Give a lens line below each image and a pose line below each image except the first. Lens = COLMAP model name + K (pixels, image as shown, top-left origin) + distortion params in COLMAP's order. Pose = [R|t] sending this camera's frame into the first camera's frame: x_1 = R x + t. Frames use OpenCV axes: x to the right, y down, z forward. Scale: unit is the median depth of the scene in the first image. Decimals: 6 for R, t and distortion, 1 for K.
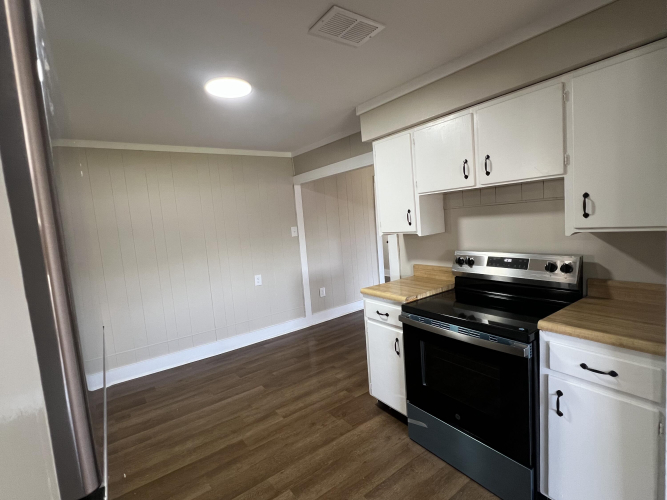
lens RADIAL K [[329.7, 0, 333.9], [0, 329.7, 248.7], [0, 0, 1]] dist [0.002223, -0.000520]
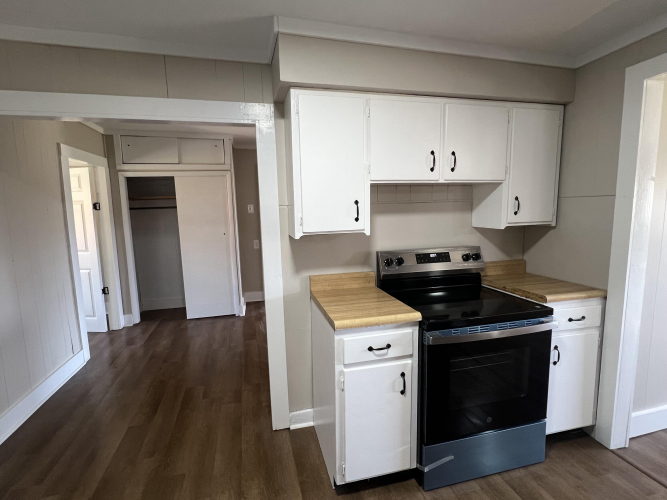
lens RADIAL K [[329.7, 0, 331.8], [0, 329.7, 249.1], [0, 0, 1]] dist [0.002223, -0.000520]
pose [[0.358131, -0.047154, 0.932480, -0.508049], [0.081573, 0.996485, 0.019061, -0.027907], [-0.930101, 0.069239, 0.360719, 0.814366]]
